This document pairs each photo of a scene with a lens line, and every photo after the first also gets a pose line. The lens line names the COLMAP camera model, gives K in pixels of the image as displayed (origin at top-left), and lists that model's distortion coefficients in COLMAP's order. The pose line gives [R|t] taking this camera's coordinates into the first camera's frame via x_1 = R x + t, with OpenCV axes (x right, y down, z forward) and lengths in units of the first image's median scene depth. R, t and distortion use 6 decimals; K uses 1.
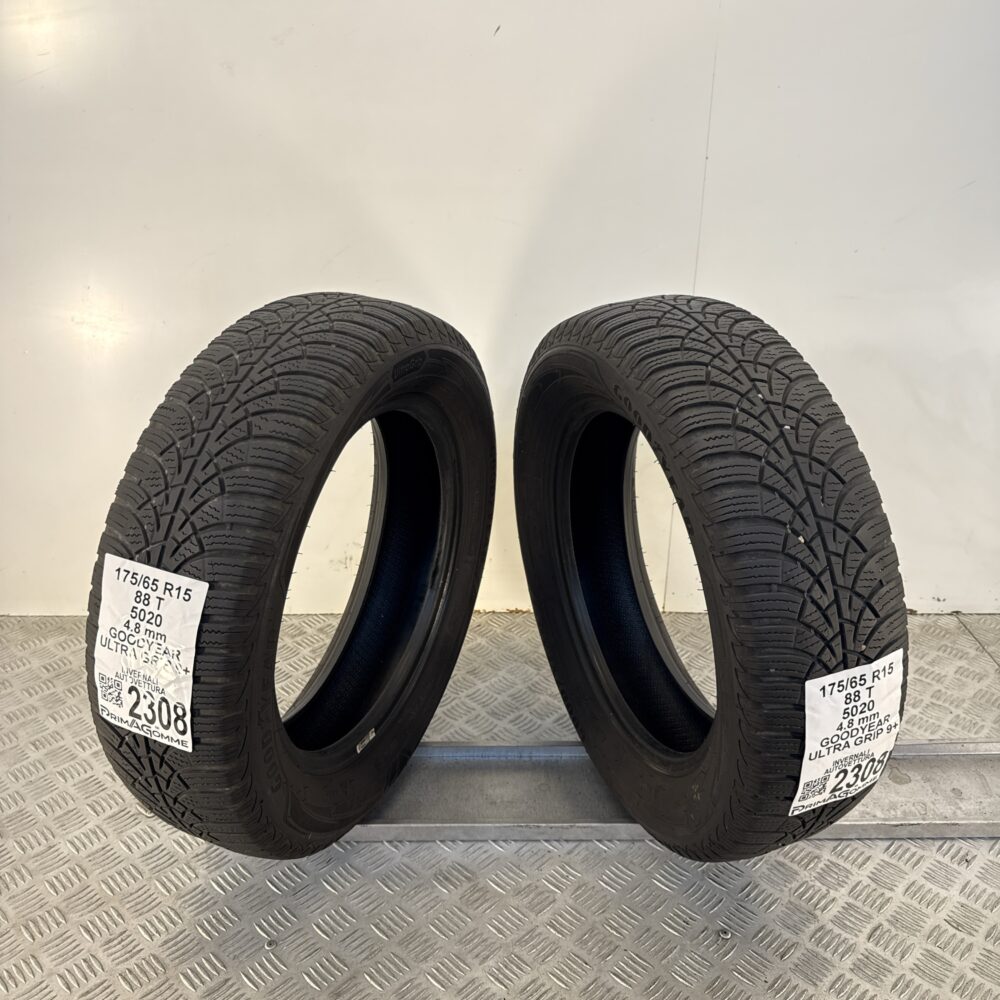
lens RADIAL K [[947.2, 0, 500.0], [0, 947.2, 500.0], [0, 0, 1]] dist [0.143649, -0.248560]
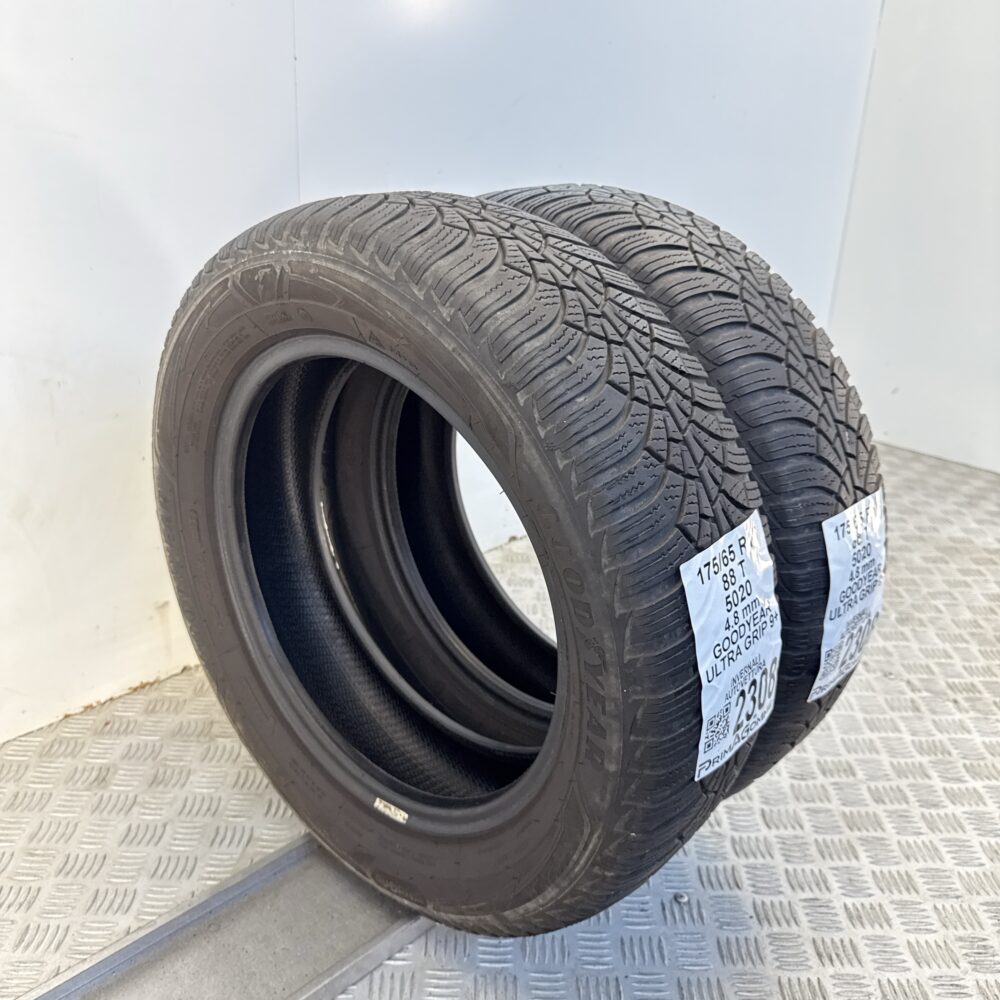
lens RADIAL K [[947.2, 0, 500.0], [0, 947.2, 500.0], [0, 0, 1]] dist [0.143649, -0.248560]
pose [[0.296678, -0.486212, 0.821937, -1.000170], [0.406050, 0.843235, 0.352247, -0.284087], [-0.864352, 0.229244, 0.447596, 0.798899]]
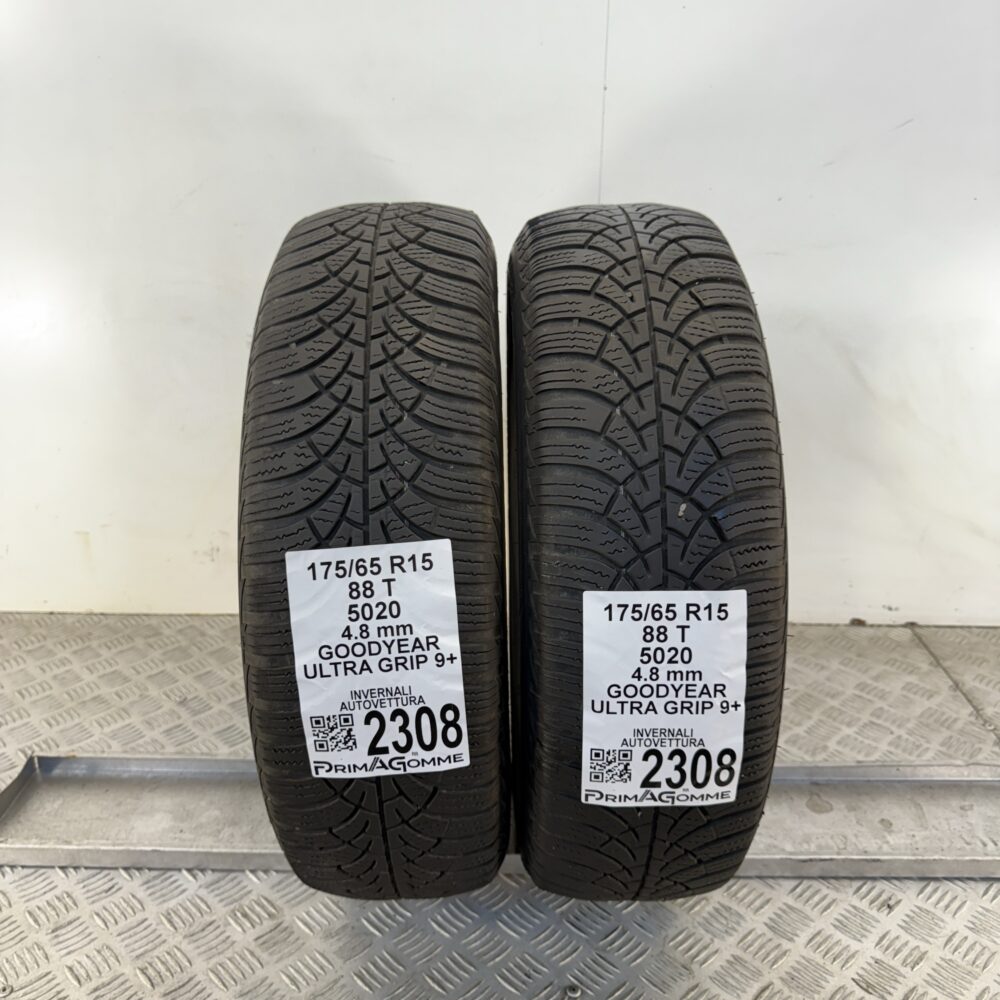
lens RADIAL K [[949.7, 0, 503.5], [0, 949.7, 496.4], [0, 0, 1]] dist [0.161293, -0.311380]
pose [[0.886237, -0.293546, 0.358351, -0.512834], [0.303179, 0.952448, 0.030416, 0.043766], [-0.350239, 0.081689, 0.933091, 0.263899]]
